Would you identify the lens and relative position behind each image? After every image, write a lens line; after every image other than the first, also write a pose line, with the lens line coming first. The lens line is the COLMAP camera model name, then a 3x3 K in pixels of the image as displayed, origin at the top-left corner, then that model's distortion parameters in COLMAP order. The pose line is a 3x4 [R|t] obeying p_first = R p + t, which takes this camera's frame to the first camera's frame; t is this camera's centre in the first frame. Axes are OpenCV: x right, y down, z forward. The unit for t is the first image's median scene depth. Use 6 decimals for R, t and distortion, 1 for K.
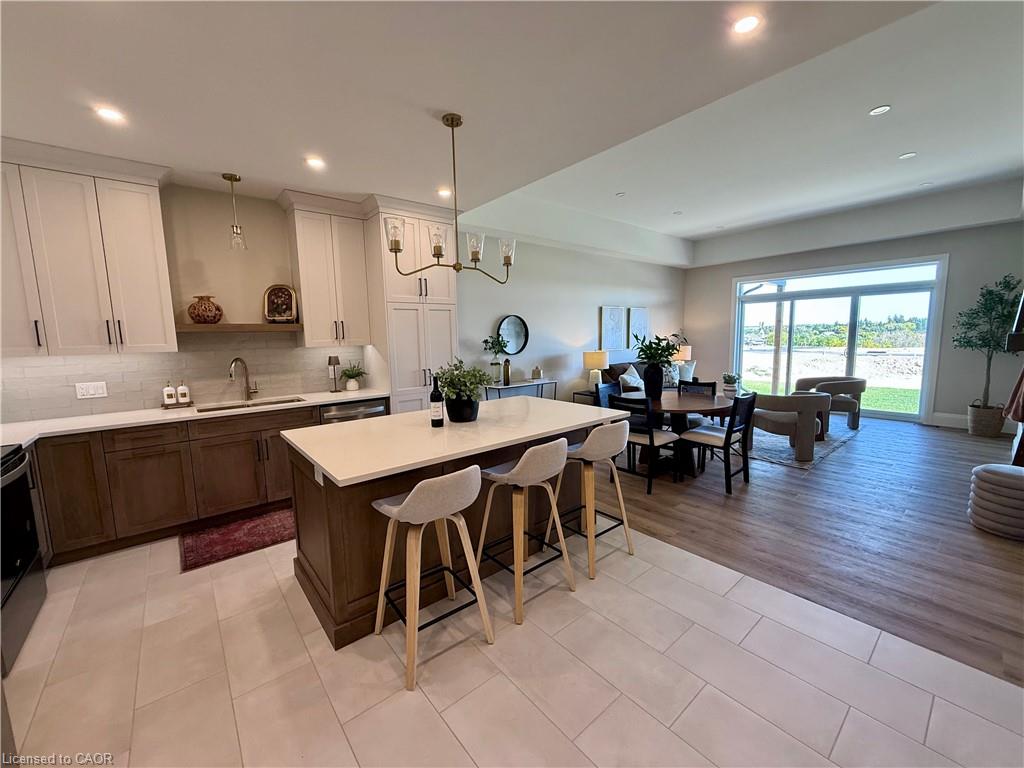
lens RADIAL K [[408.5, 0, 509.3], [0, 408.5, 382.9], [0, 0, 1]] dist [0.001459, -0.000174]
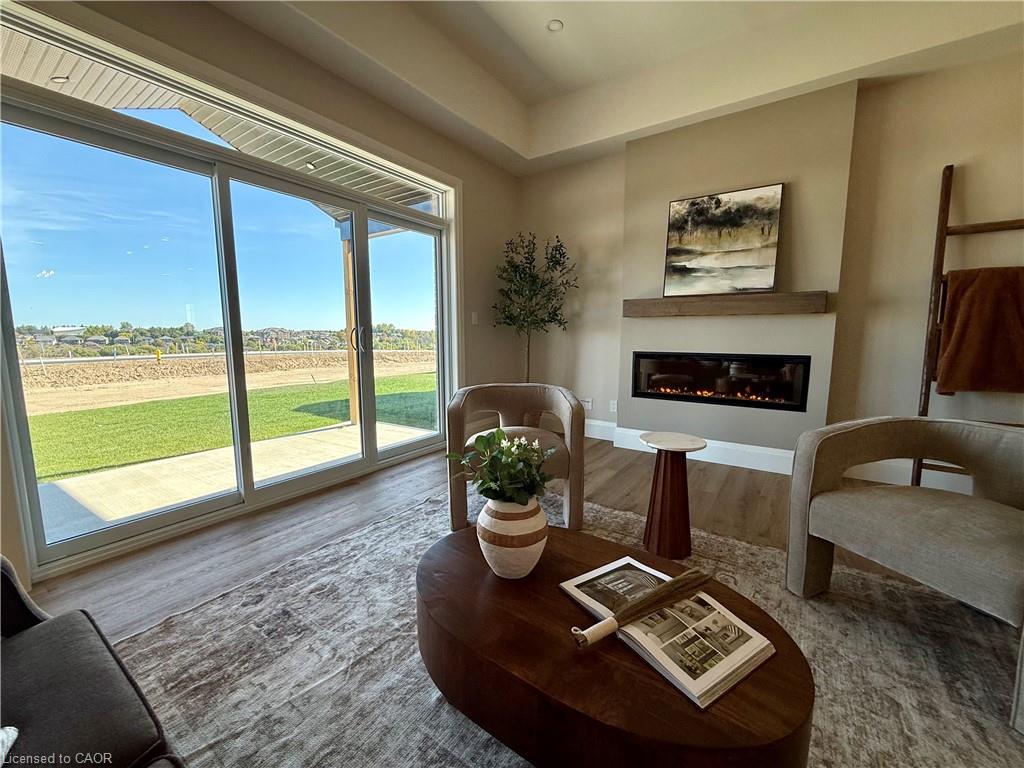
lens RADIAL K [[408.5, 0, 510.3], [0, 408.5, 383.9], [0, 0, 1]] dist [0.001459, -0.000174]
pose [[-0.275320, -0.095670, 0.956581, 0.499320], [0.118361, 0.984092, 0.132488, -0.096952], [-0.954039, 0.149698, -0.259617, 1.411924]]
